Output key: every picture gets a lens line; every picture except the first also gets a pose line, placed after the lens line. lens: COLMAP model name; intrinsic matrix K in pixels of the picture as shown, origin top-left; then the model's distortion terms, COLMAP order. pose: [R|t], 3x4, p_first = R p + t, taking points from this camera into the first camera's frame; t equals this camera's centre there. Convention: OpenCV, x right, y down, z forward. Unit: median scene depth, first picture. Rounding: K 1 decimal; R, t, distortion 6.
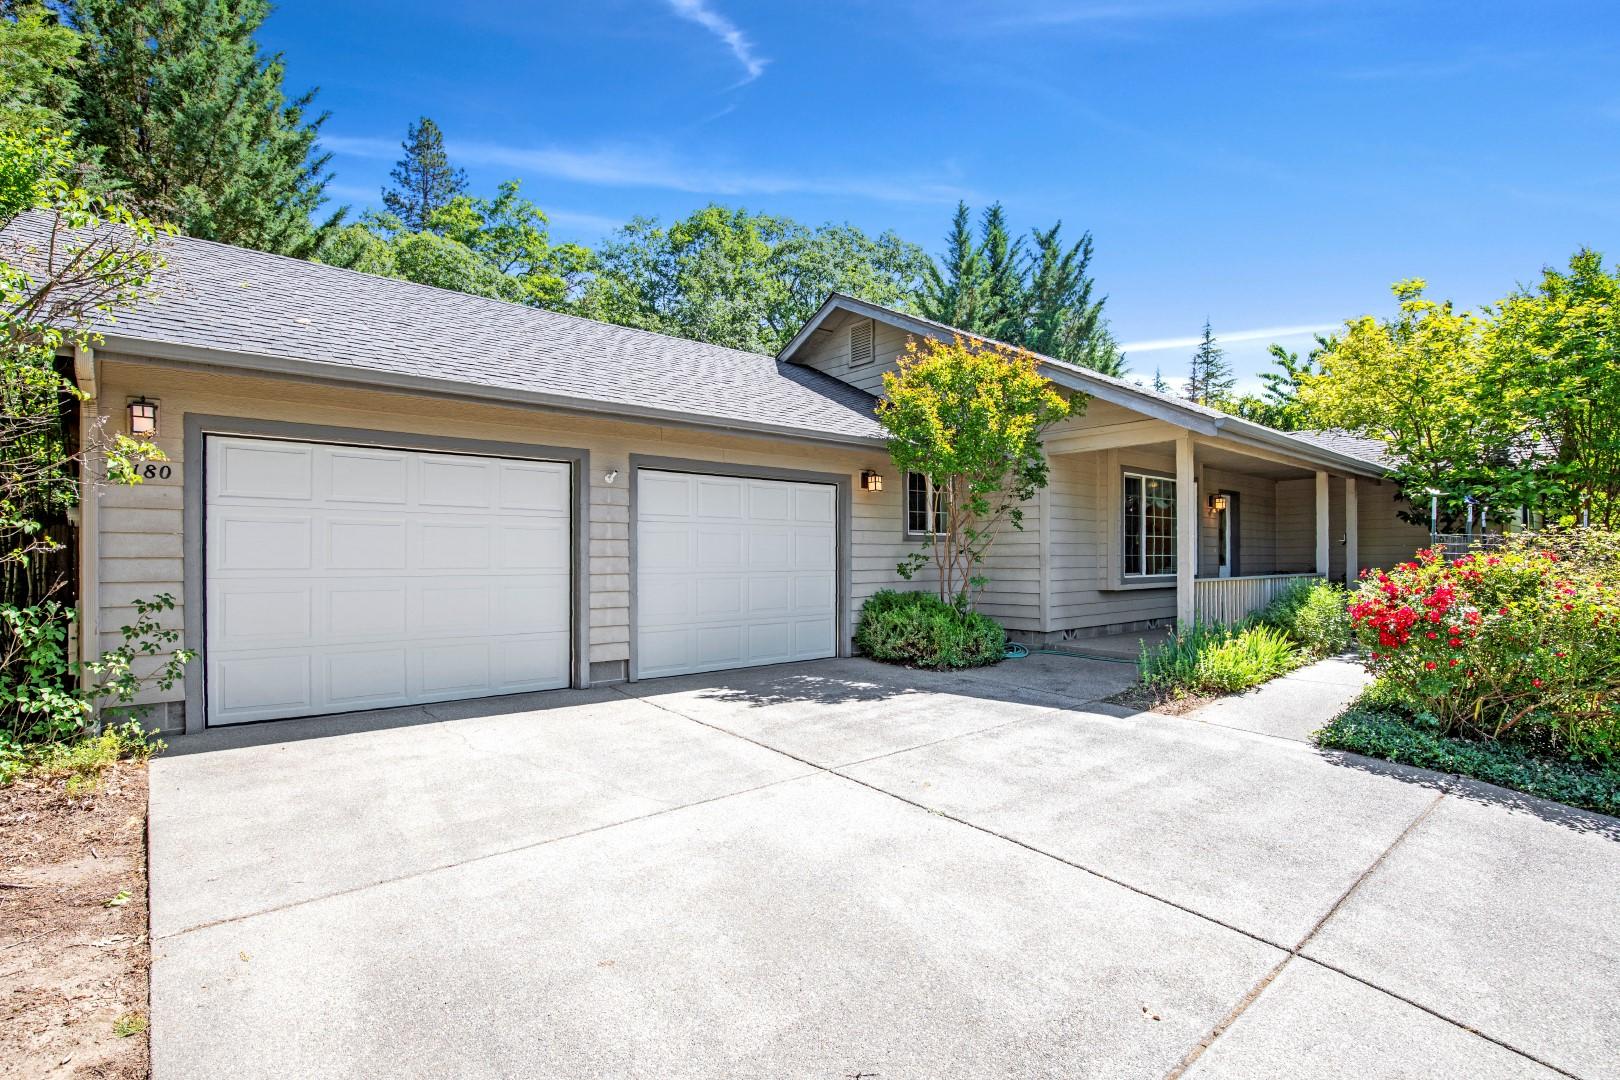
lens RADIAL K [[764.7, 0, 828.7], [0, 764.7, 537.7], [0, 0, 1]] dist [-0.031217, 0.006002]
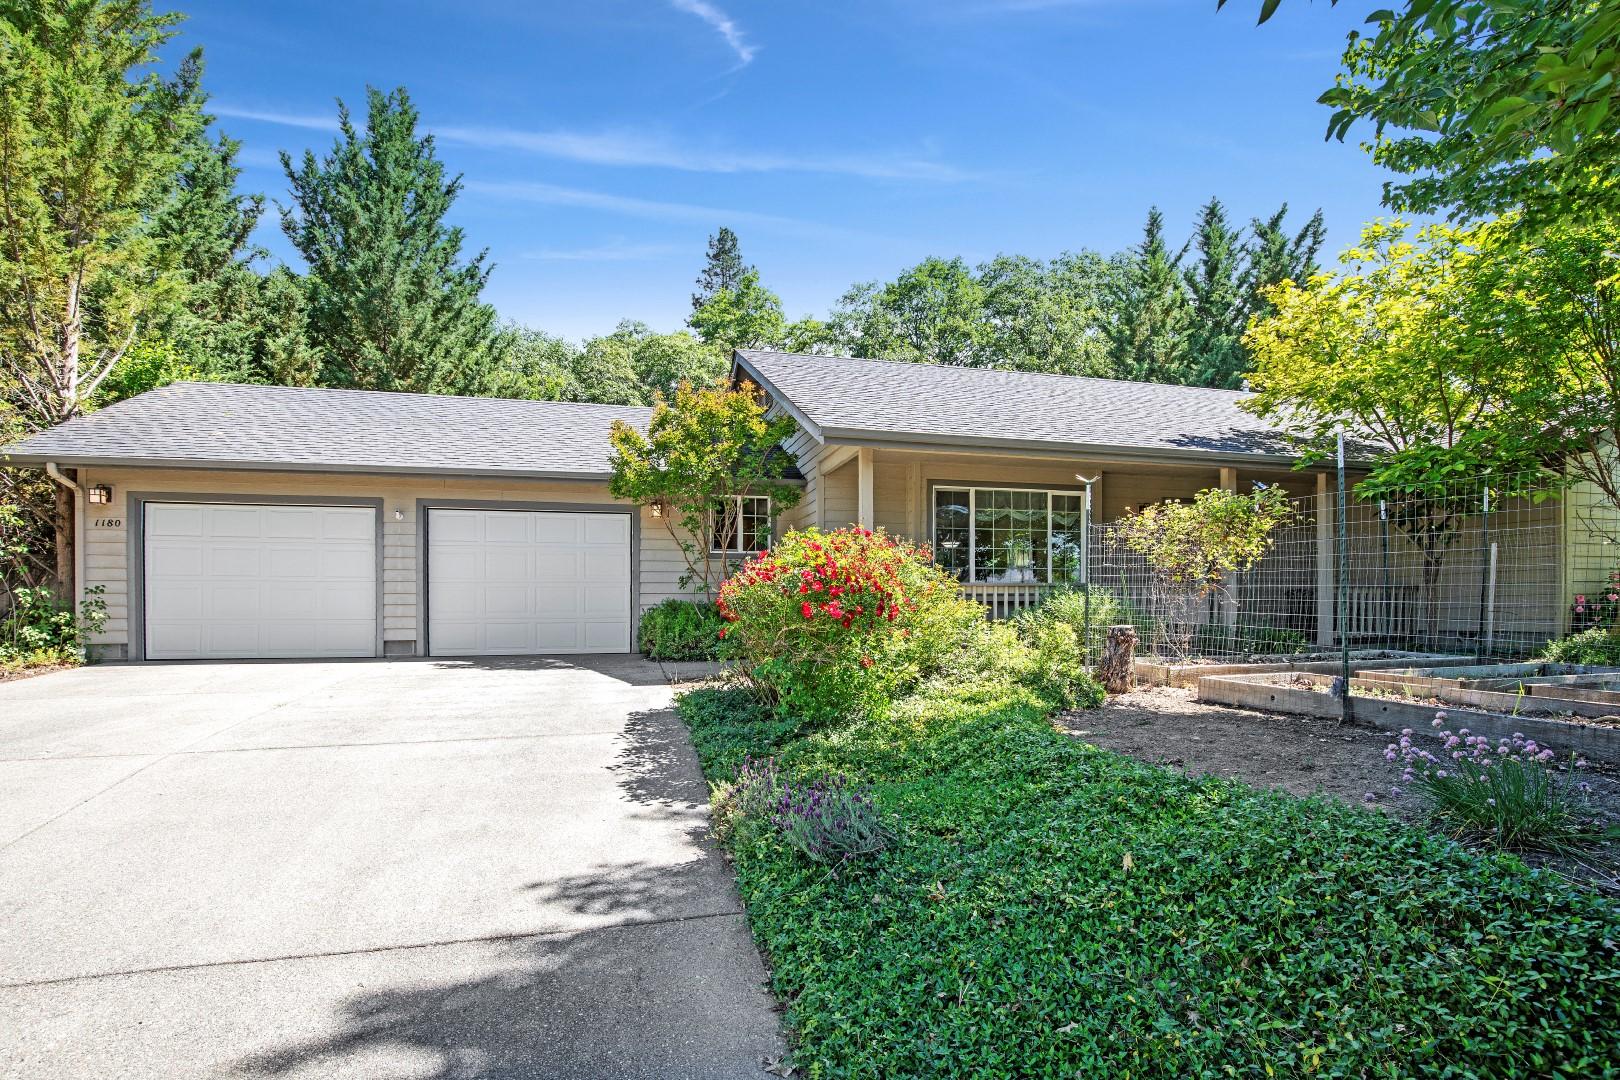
lens RADIAL K [[750.5, 0, 810.3], [0, 750.5, 599.6], [0, 0, 1]] dist [-0.027709, 0.000031]
pose [[0.906858, -0.010355, -0.421308, 0.780270], [0.017141, 0.999777, 0.012324, 0.059389], [0.421087, -0.018398, 0.906834, 0.024759]]
